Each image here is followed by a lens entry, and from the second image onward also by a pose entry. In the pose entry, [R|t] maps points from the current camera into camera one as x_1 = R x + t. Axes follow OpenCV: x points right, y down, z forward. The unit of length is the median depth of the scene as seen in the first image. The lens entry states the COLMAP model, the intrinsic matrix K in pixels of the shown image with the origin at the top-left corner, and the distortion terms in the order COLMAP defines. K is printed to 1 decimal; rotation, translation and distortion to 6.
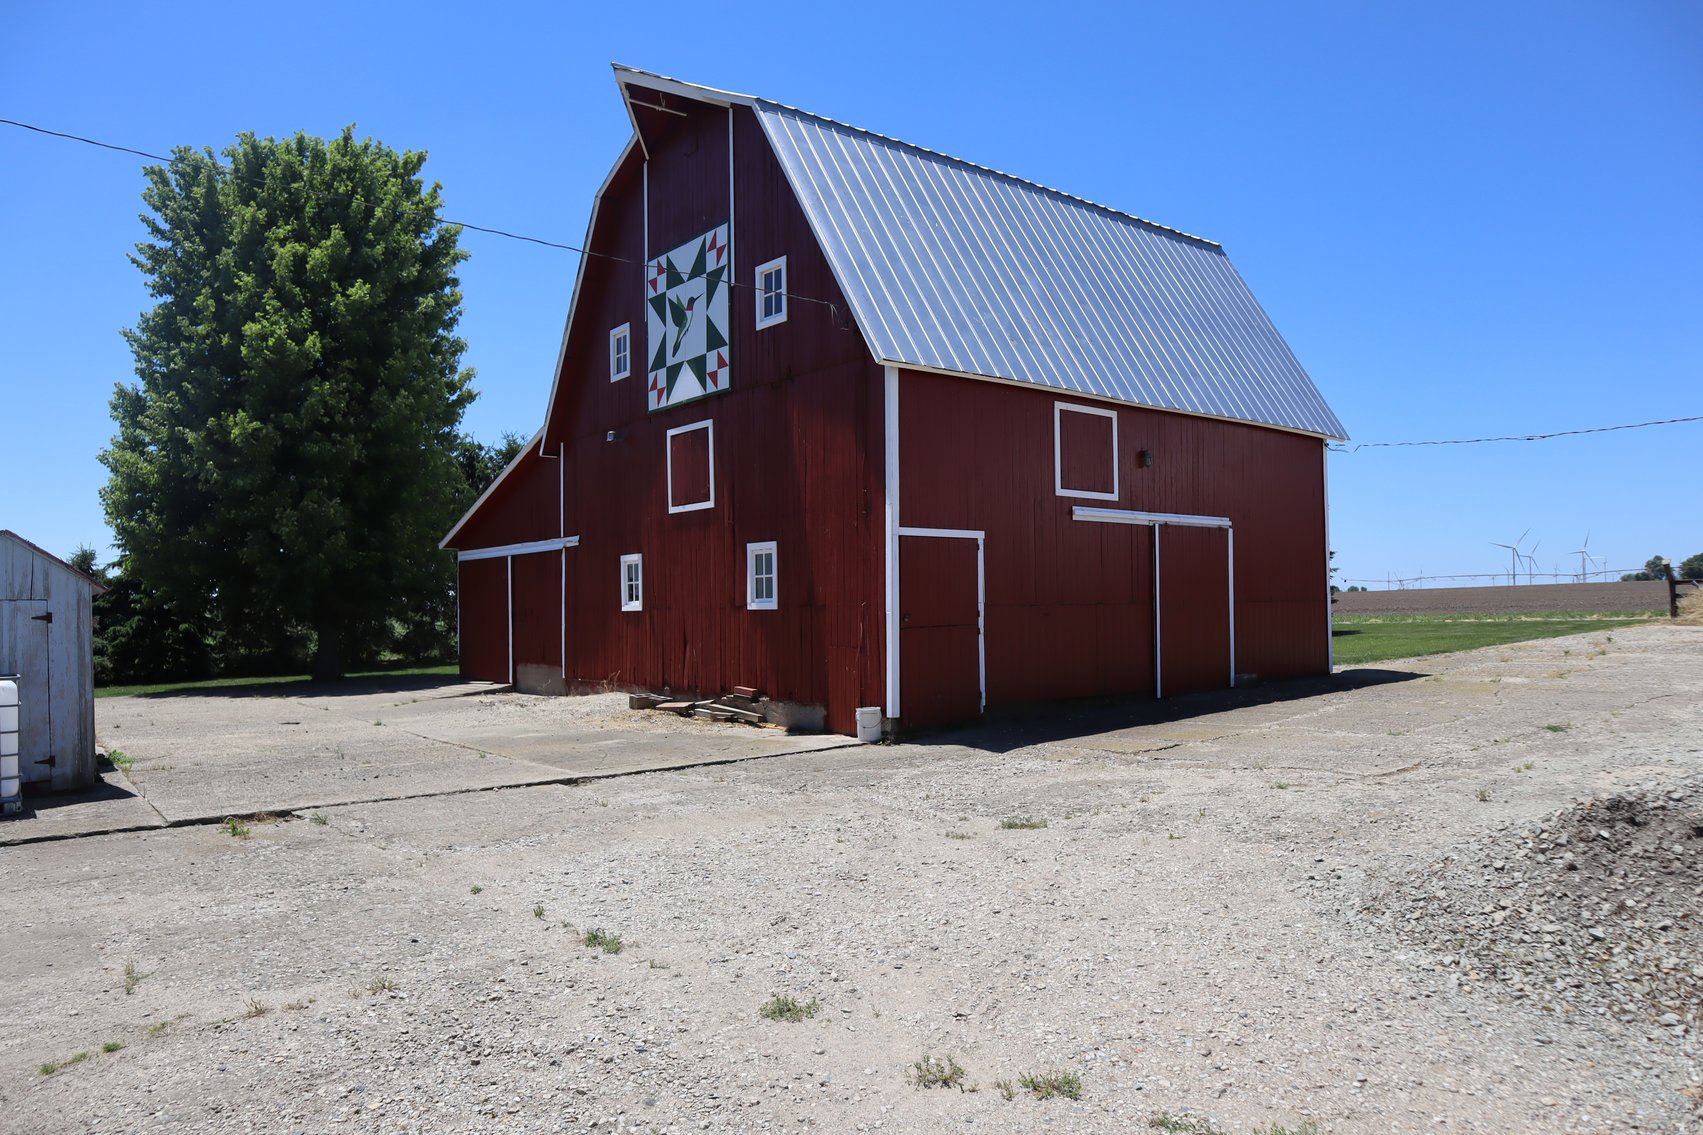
lens RADIAL K [[1194.6, 0, 851.5], [0, 1194.6, 567.5], [0, 0, 1]] dist [-0.111417, 0.072330]
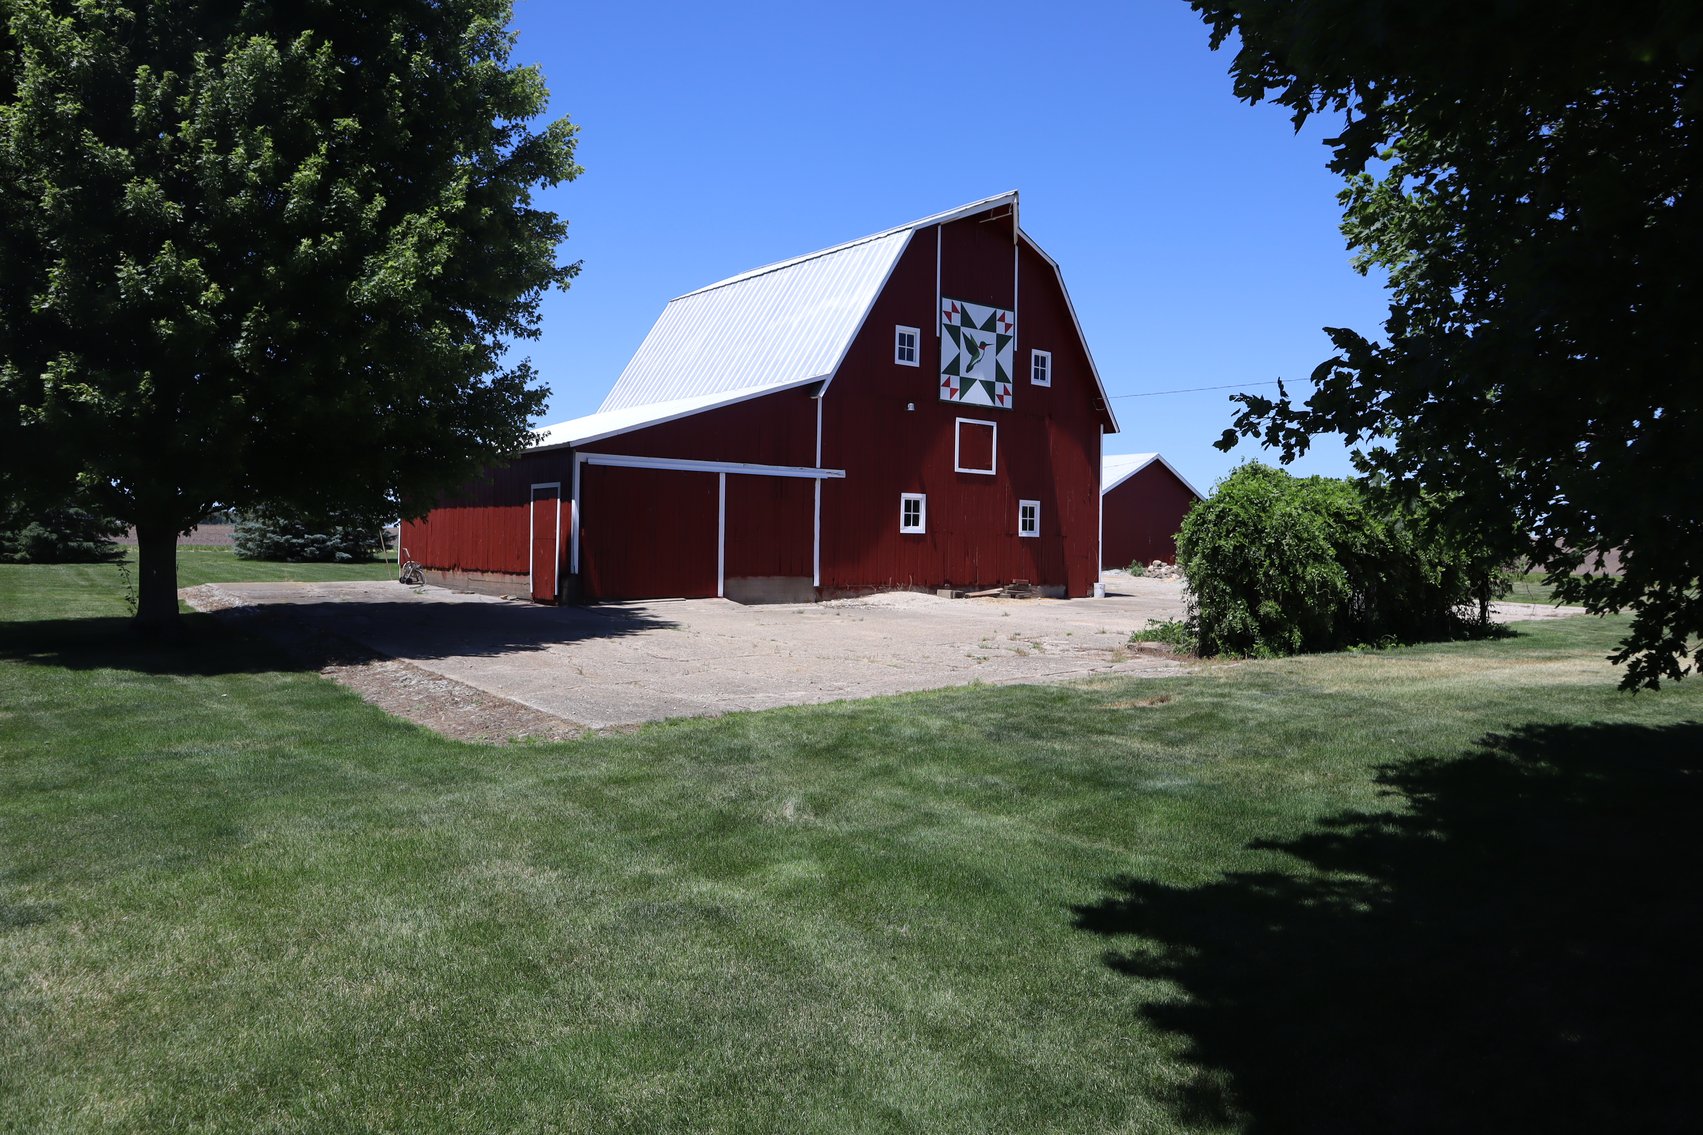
lens RADIAL K [[1194.6, 0, 851.5], [0, 1194.6, 567.5], [0, 0, 1]] dist [-0.111417, 0.072330]
pose [[-0.009562, -0.002513, 0.999951, -1.725797], [-0.053464, 0.998568, 0.001998, 0.084234], [-0.998524, -0.053443, -0.009683, 1.160757]]
